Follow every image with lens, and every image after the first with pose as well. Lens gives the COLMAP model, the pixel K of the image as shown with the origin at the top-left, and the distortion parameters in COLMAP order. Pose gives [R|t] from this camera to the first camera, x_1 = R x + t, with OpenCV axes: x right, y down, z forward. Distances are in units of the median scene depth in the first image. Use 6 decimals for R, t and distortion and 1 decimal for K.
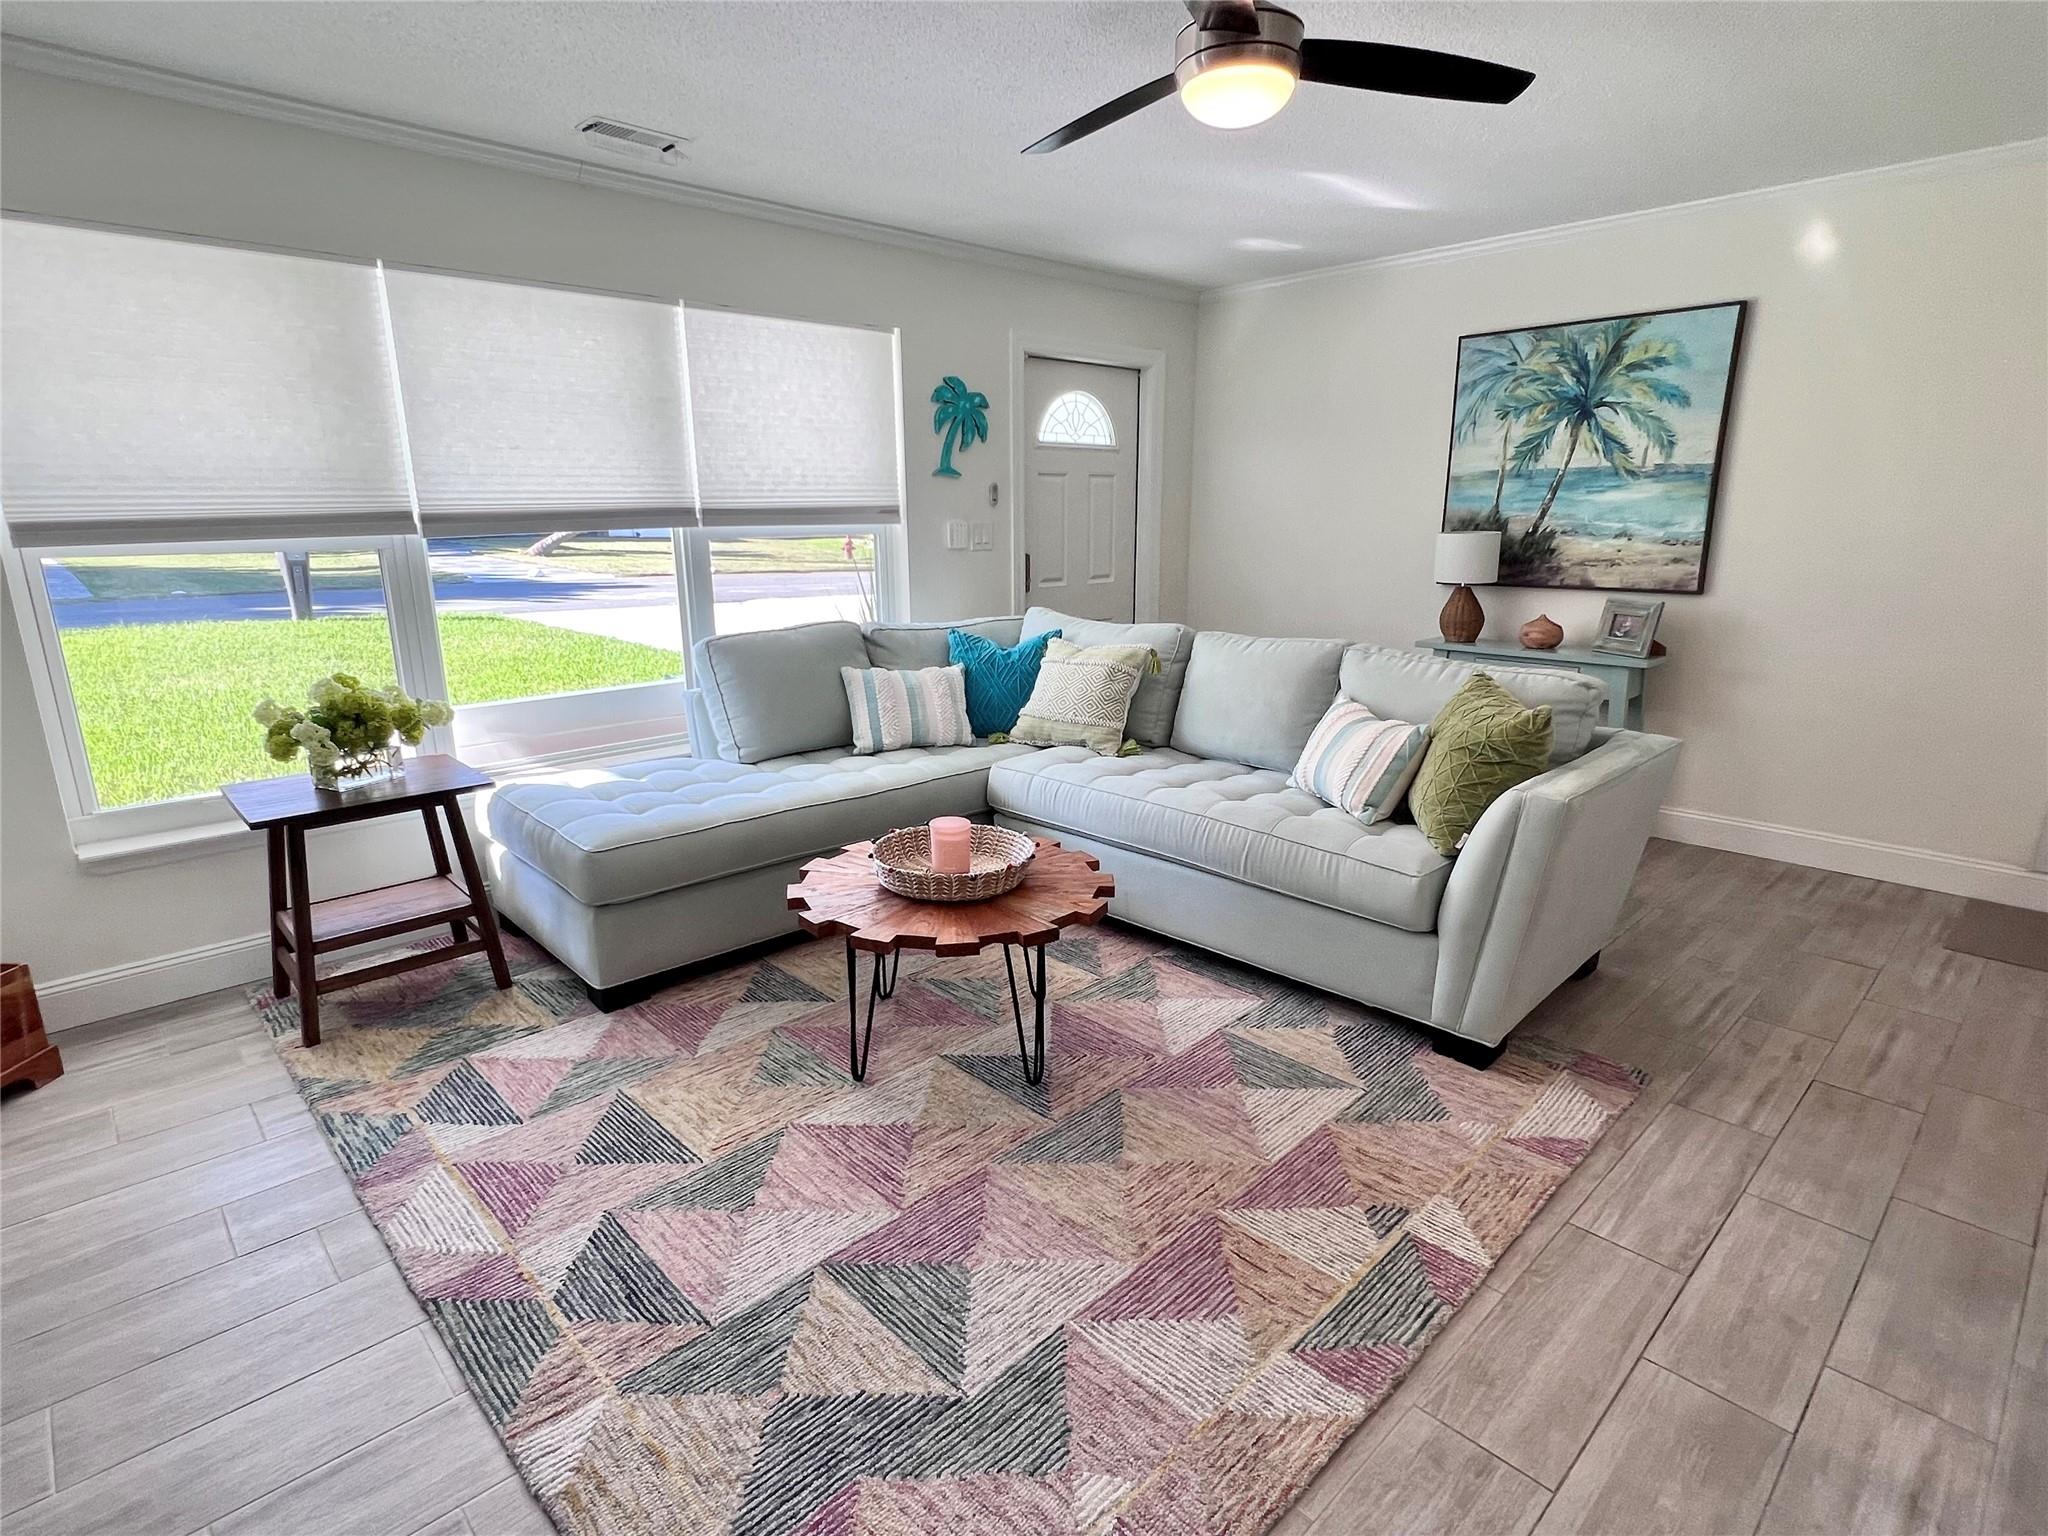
lens RADIAL K [[1042.1, 0, 1013.5], [0, 1042.1, 782.4], [0, 0, 1]] dist [-0.002152, -0.000348]
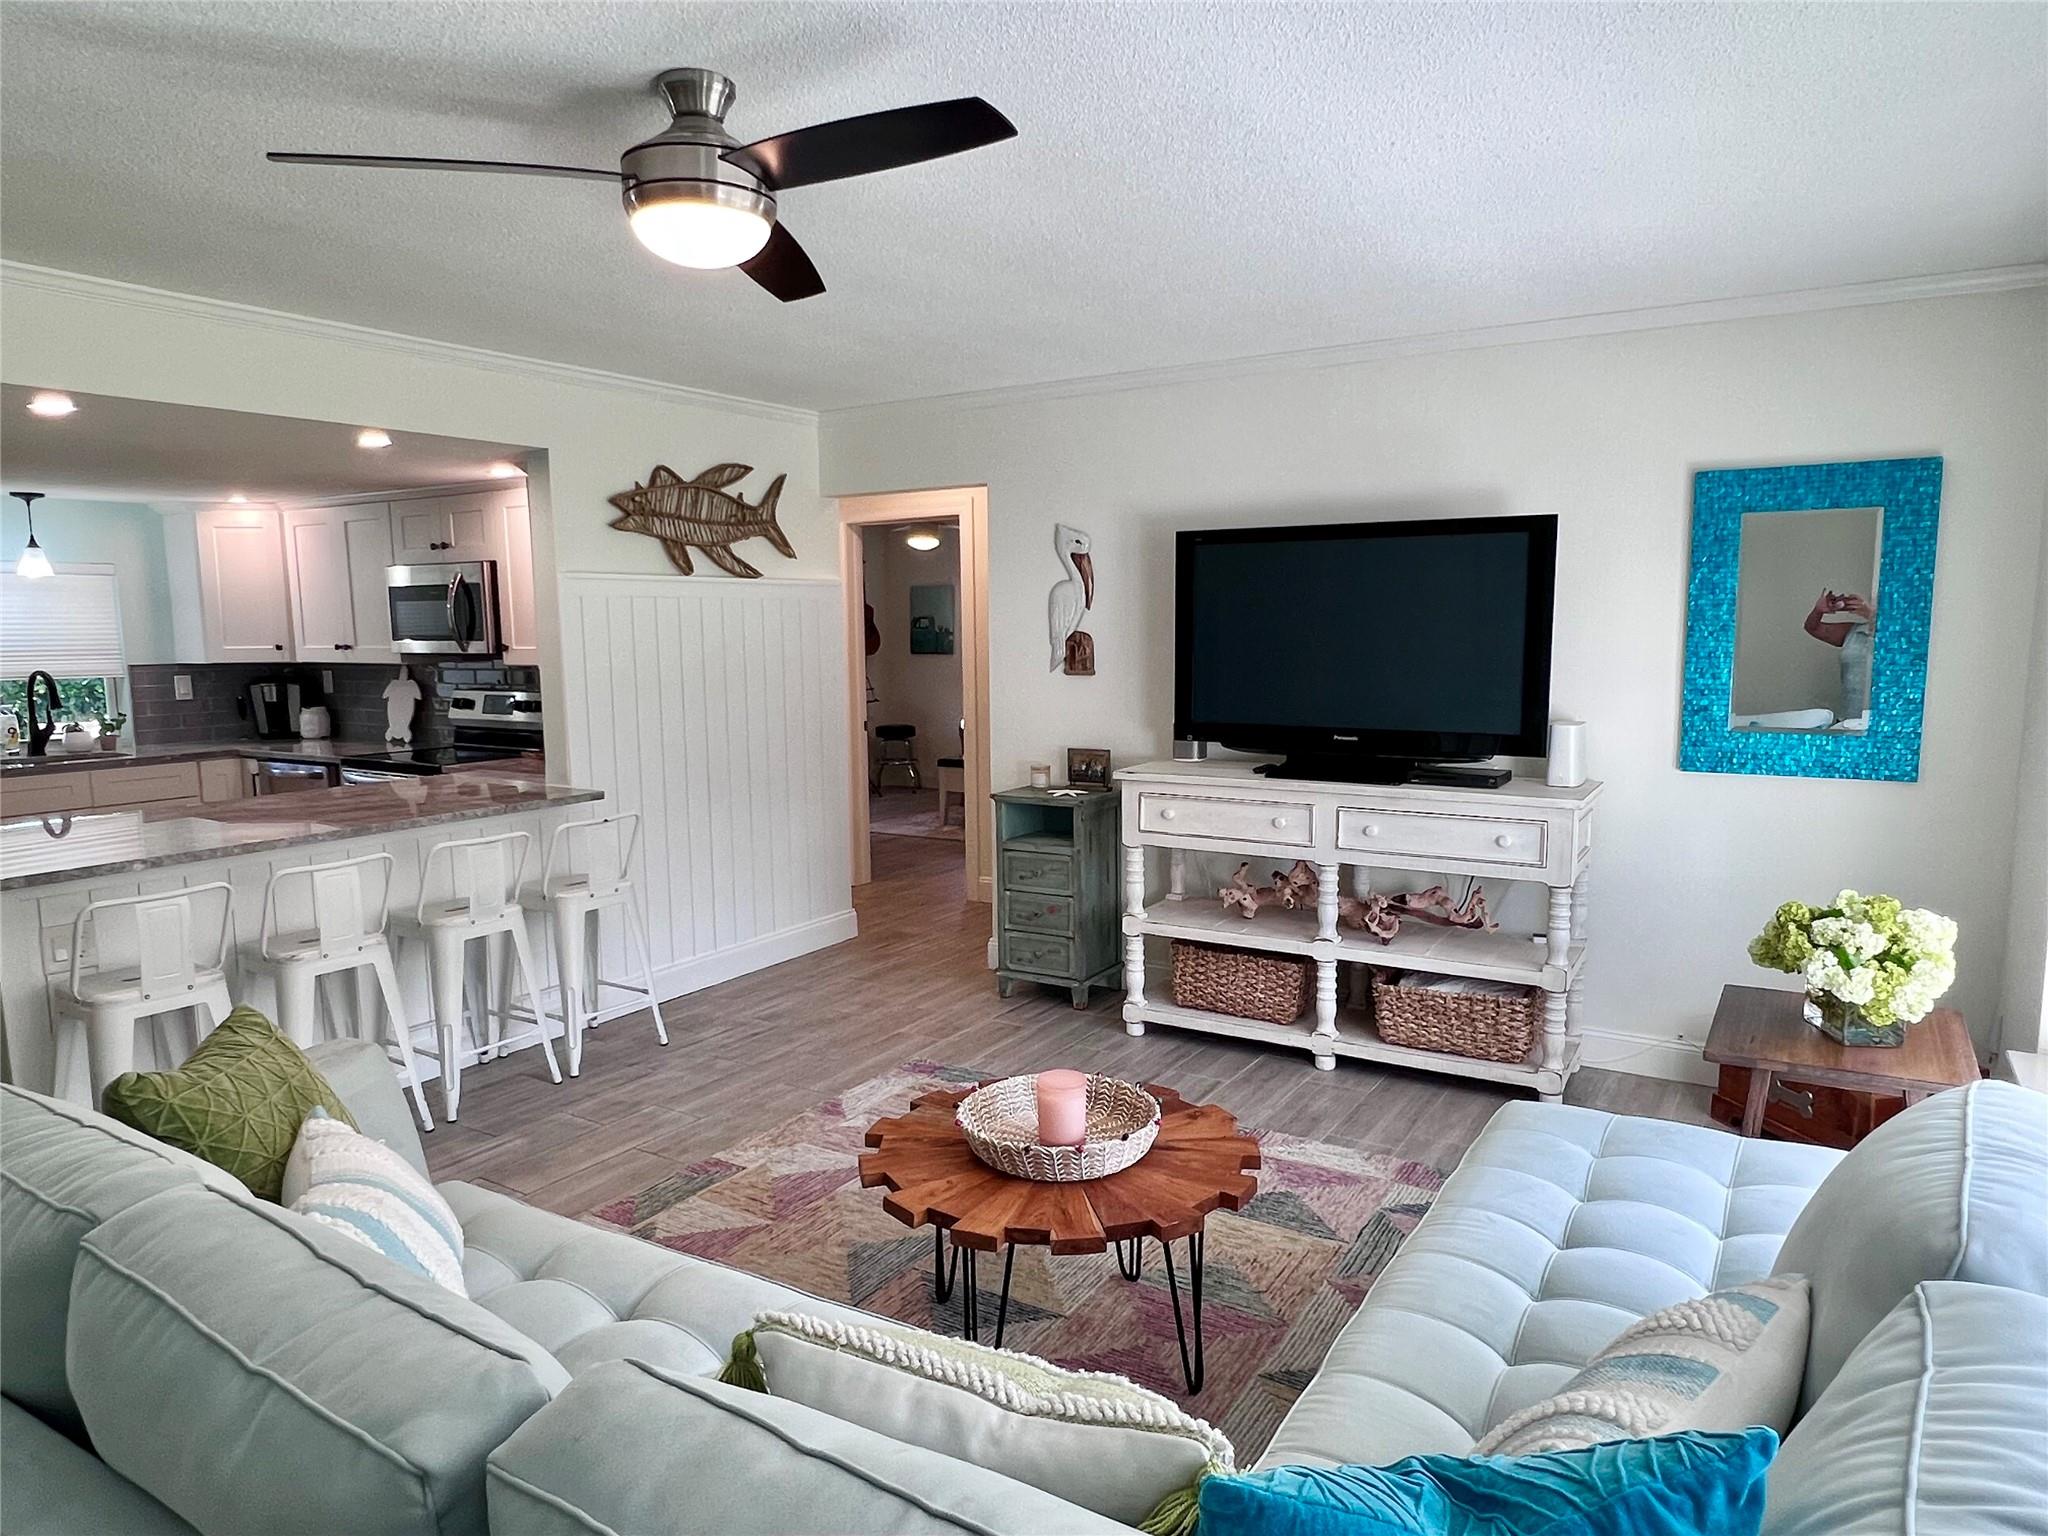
lens RADIAL K [[1287.6, 0, 1010.0], [0, 1287.6, 787.9], [0, 0, 1]] dist [0.001736, -0.001315]
pose [[-0.971647, 0.048005, -0.231512, 0.191605], [-0.043381, 0.926352, 0.374152, -0.523415], [0.232422, 0.373587, -0.898005, 1.736812]]
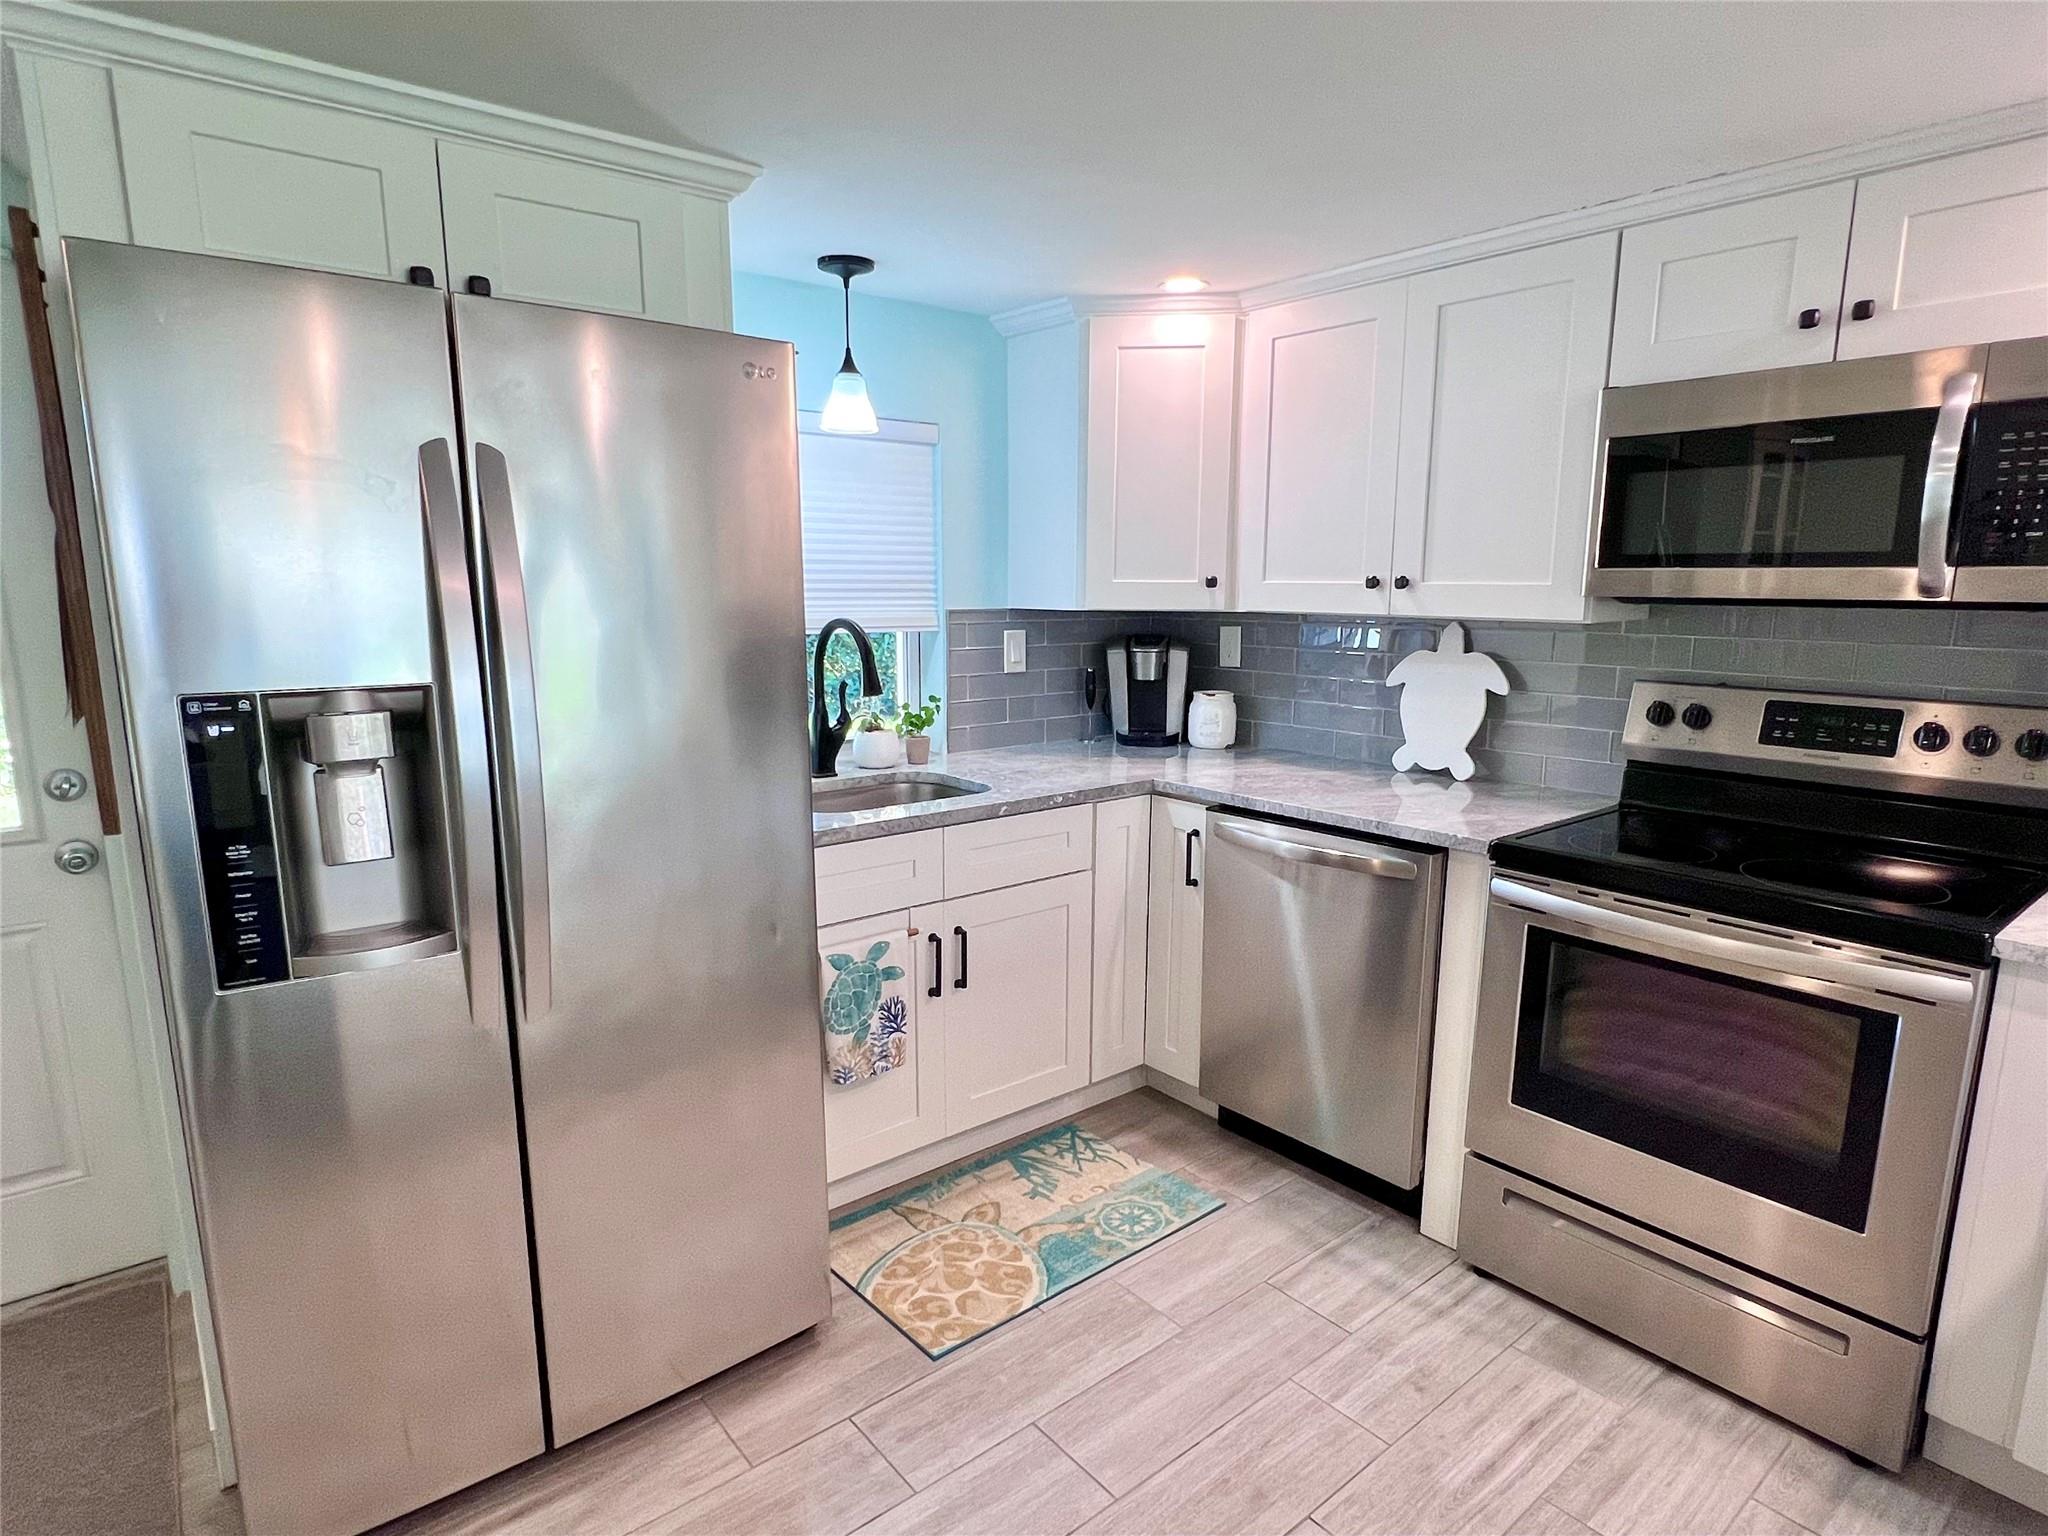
lens RADIAL K [[1144.9, 0, 1022.1], [0, 1144.9, 788.0], [0, 0, 1]] dist [0.001057, -0.000909]
pose [[-0.997136, -0.009029, 0.075094, 1.066121], [0.024034, 0.903564, 0.427779, -0.099176], [-0.071714, 0.428358, -0.900759, 0.236156]]
